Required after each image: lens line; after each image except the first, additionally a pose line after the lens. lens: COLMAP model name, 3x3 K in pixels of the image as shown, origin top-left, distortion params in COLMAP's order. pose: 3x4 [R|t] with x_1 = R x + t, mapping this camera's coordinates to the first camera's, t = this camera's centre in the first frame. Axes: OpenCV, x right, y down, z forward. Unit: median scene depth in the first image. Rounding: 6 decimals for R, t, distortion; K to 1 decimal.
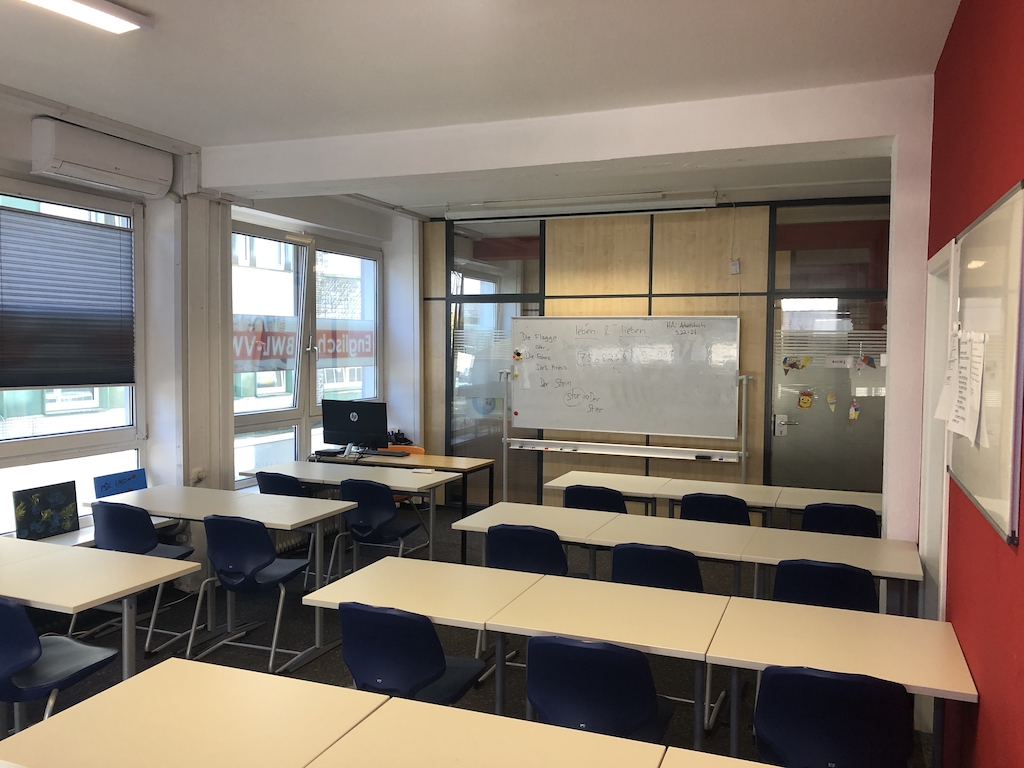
lens RADIAL K [[831.4, 0, 512.0], [0, 831.4, 384.0], [0, 0, 1]] dist [0.015940, 0.004466]
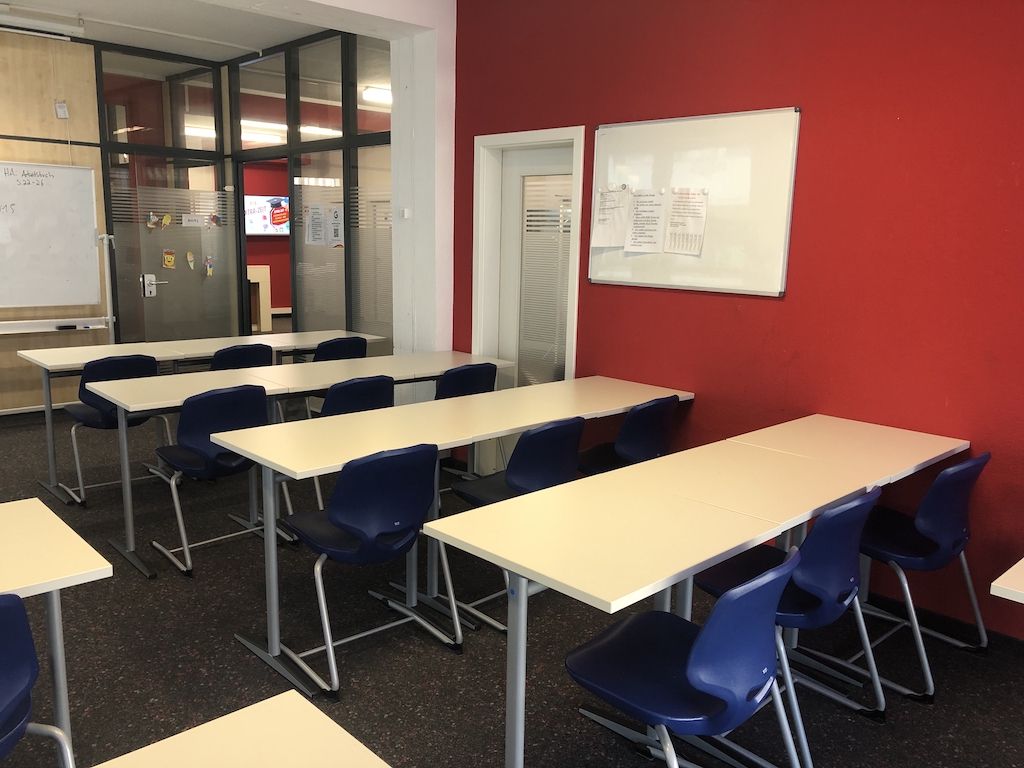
lens RADIAL K [[836.5, 0, 514.5], [0, 836.5, 376.4], [0, 0, 1]] dist [0.050132, -0.045568]
pose [[0.418623, -0.152014, 0.895347, -0.374620], [0.027646, 0.987567, 0.154746, 0.012465], [-0.907739, -0.040027, 0.417621, 0.175475]]
